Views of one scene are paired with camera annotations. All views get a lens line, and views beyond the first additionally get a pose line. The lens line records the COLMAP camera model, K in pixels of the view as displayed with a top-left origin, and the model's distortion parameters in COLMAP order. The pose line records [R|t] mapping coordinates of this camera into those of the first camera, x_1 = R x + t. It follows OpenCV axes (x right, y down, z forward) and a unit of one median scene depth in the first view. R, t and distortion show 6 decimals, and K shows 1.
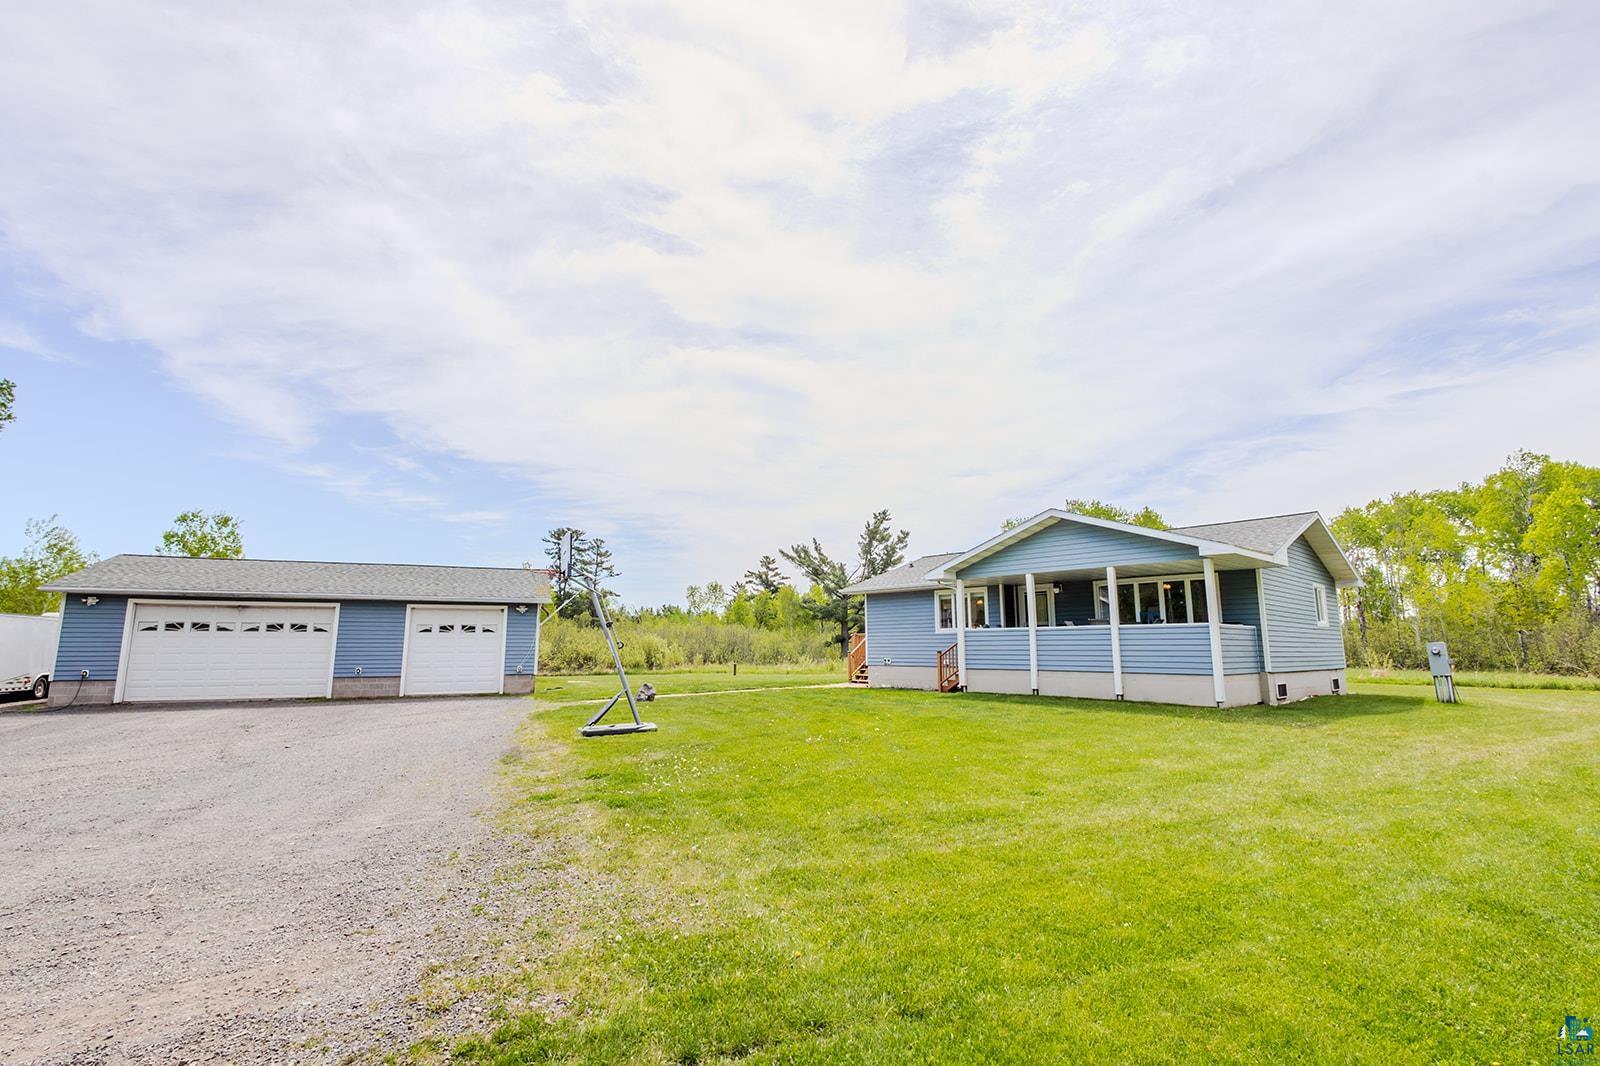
lens RADIAL K [[741.9, 0, 800.0], [0, 741.9, 533.0], [0, 0, 1]] dist [0.009916, -0.000262]
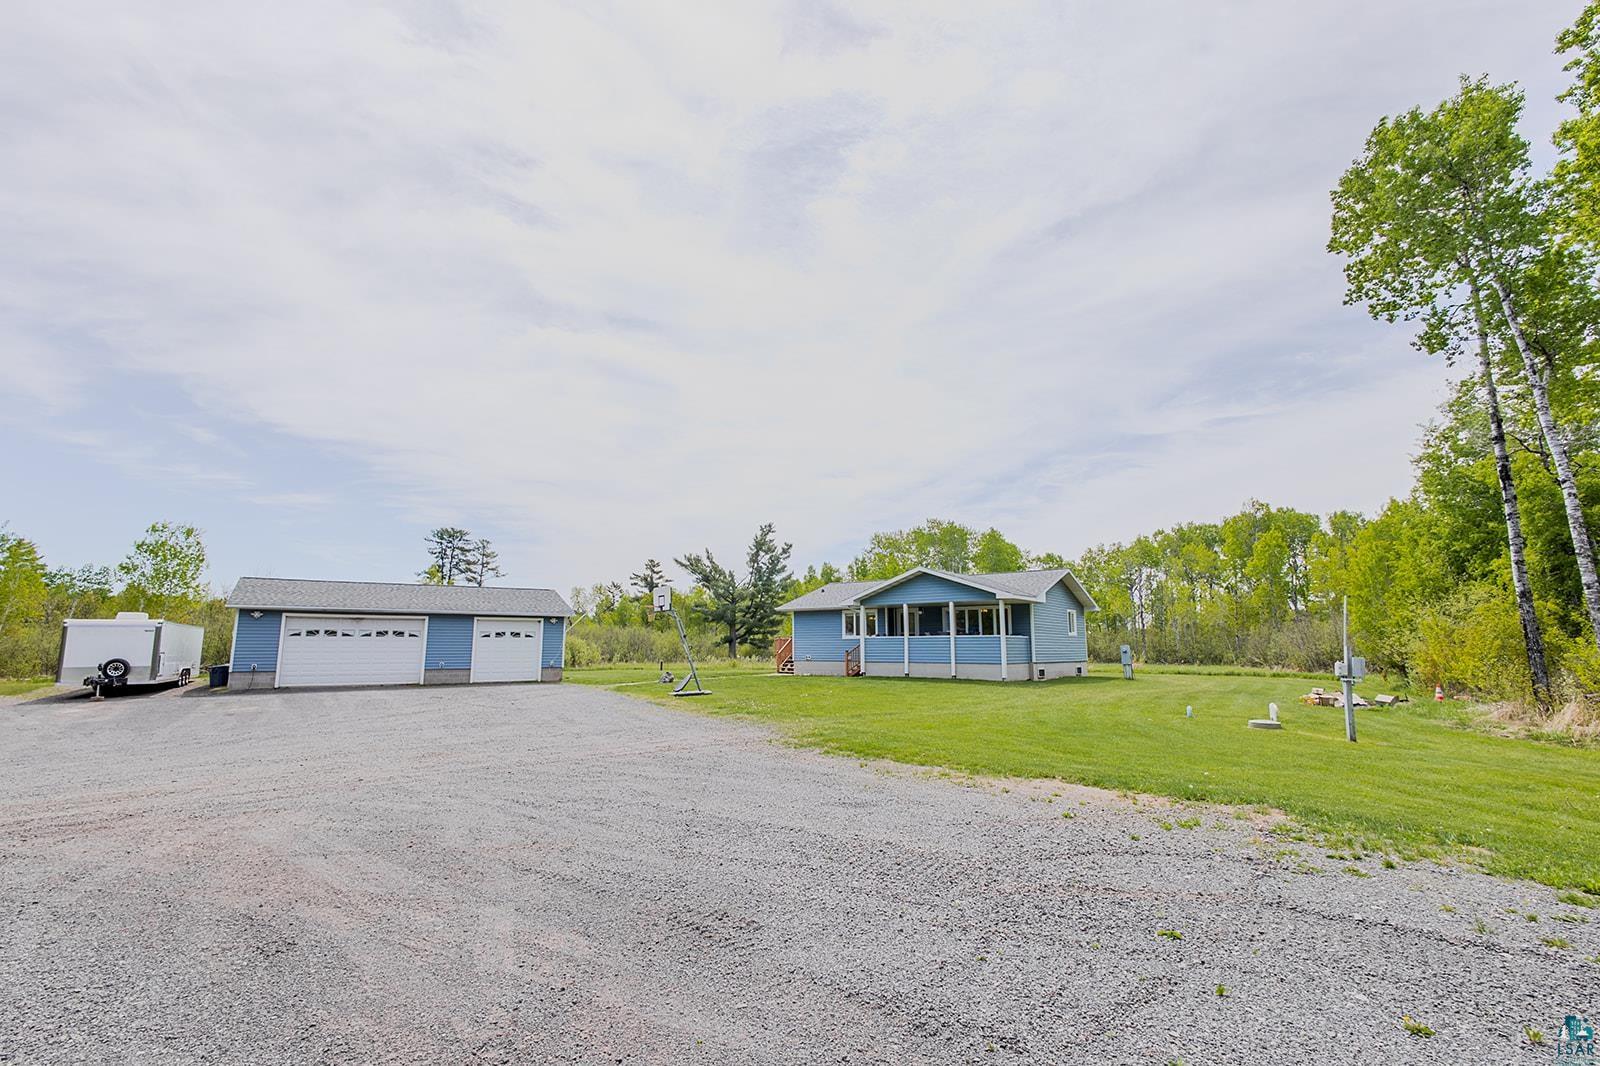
lens RADIAL K [[760.4, 0, 805.1], [0, 760.4, 532.3], [0, 0, 1]] dist [0.009432, 0.000076]
pose [[0.981988, 0.028941, 0.186715, -0.049317], [-0.029631, 0.999560, 0.000907, -0.021188], [-0.186607, -0.006424, 0.982414, -0.132390]]
